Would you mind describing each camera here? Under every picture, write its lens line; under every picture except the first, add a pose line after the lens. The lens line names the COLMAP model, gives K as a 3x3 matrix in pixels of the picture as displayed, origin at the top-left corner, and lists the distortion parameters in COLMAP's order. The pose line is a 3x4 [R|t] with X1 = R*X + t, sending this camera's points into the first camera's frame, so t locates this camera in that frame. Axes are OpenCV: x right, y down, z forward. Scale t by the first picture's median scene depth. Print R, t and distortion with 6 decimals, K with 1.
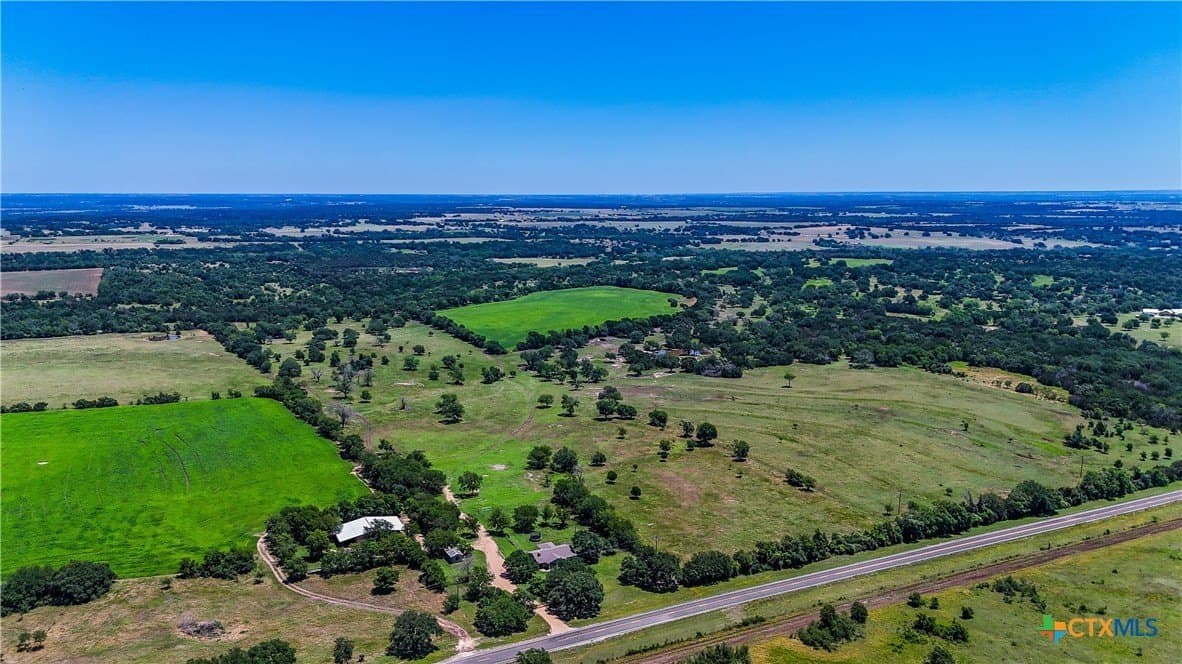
lens RADIAL K [[873.7, 0, 587.3], [0, 873.7, 328.3], [0, 0, 1]] dist [0.070662, -0.047881]
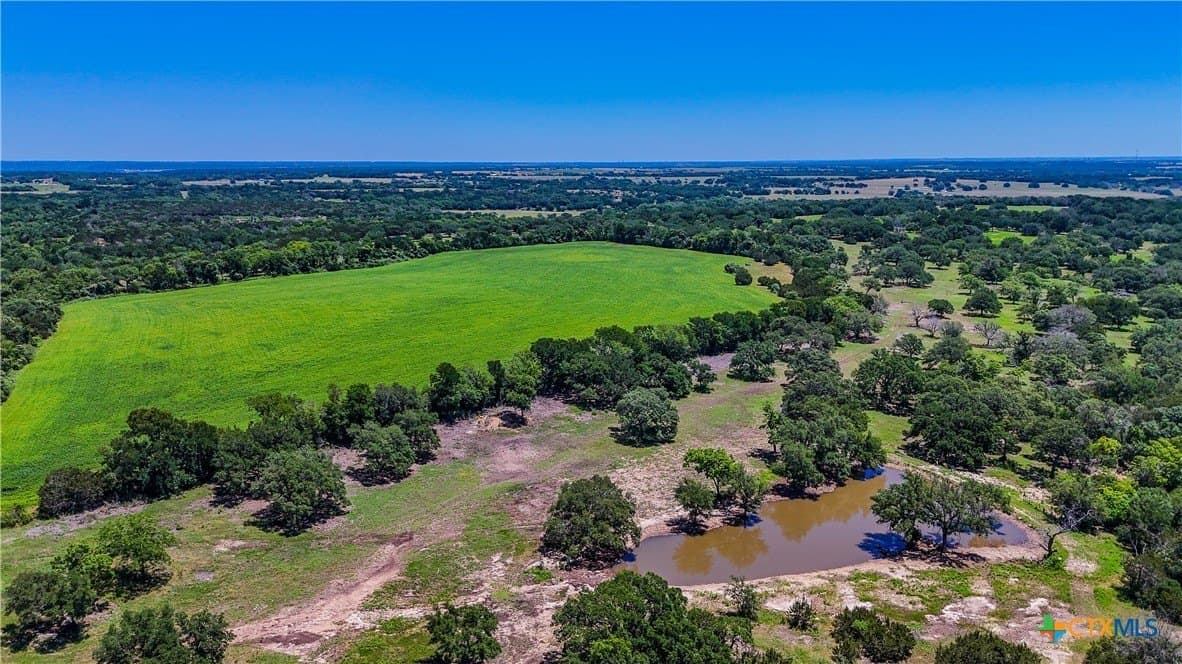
lens RADIAL K [[873.7, 0, 591.7], [0, 873.7, 329.3], [0, 0, 1]] dist [0.070662, -0.047881]
pose [[0.999827, 0.003670, -0.018208, 0.017116], [-0.003046, 0.999411, 0.034182, -0.008442], [0.018323, -0.034121, 0.999250, 0.283543]]
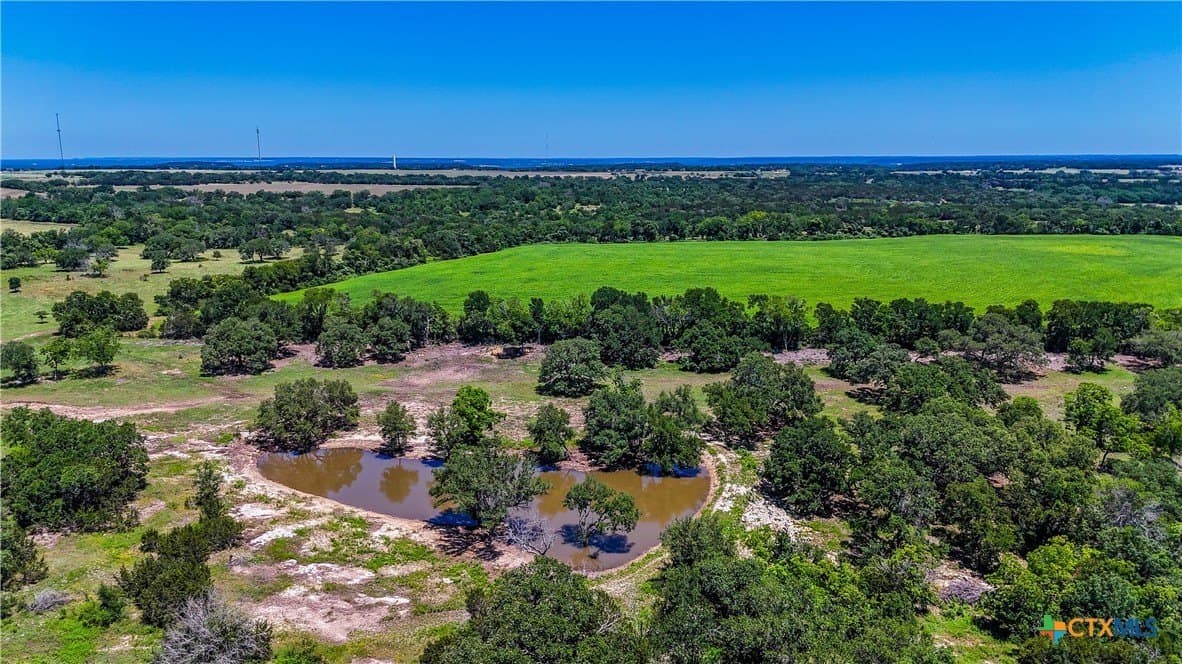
lens RADIAL K [[873.7, 0, 592.4], [0, 873.7, 330.8], [0, 0, 1]] dist [0.070662, -0.047881]
pose [[0.654040, 0.146064, -0.742225, 0.088824], [-0.115935, 0.988944, 0.092455, -0.008022], [0.747523, 0.025580, 0.663743, 0.320882]]
